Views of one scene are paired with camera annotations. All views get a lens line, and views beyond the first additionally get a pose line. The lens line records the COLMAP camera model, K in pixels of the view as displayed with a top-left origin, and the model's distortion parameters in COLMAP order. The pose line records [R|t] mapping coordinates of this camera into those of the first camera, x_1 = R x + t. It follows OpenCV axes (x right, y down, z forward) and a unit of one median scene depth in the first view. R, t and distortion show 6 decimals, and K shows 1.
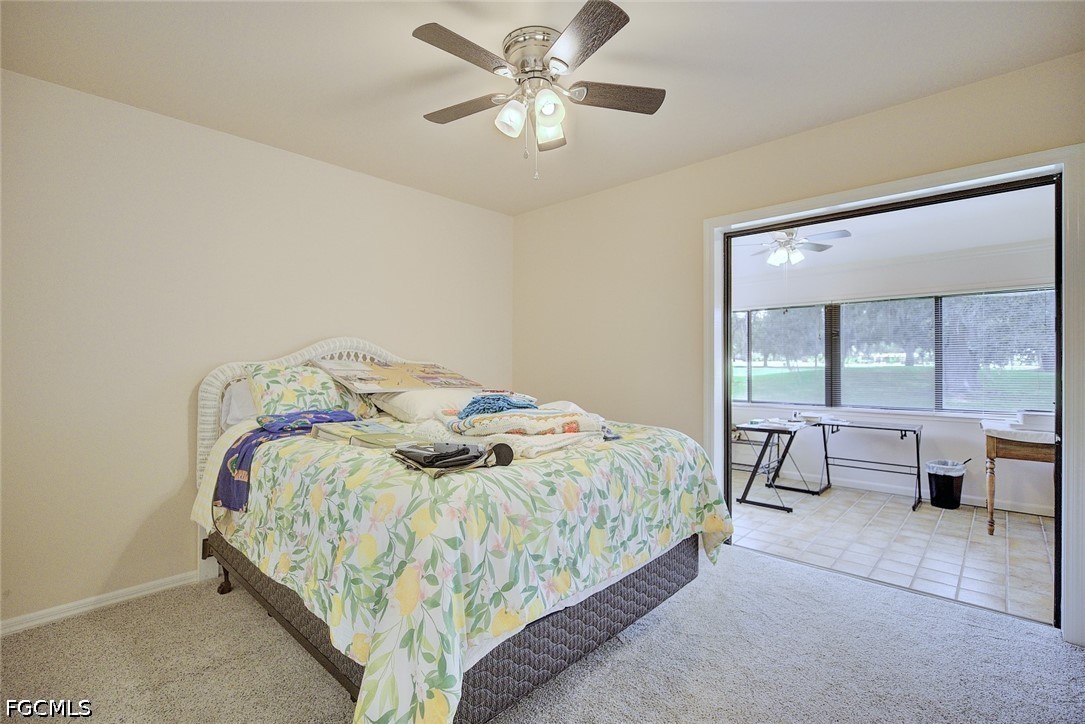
lens RADIAL K [[507.5, 0, 542.1], [0, 507.5, 364.0], [0, 0, 1]] dist [-0.000239, 0.000013]
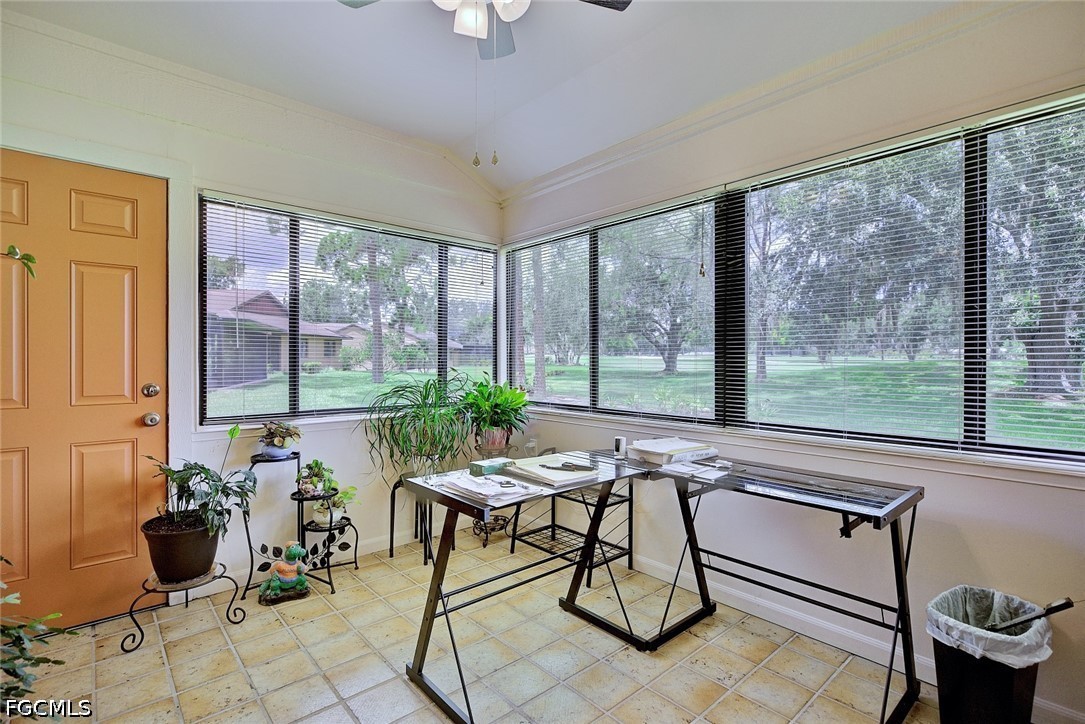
lens RADIAL K [[511.1, 0, 549.7], [0, 511.1, 362.3], [0, 0, 1]] dist [-0.004351, -0.001058]
pose [[0.996157, 0.000806, -0.087577, 0.508153], [-0.000213, 0.999977, 0.006783, 0.029615], [0.087580, -0.006738, 0.996135, 0.606882]]
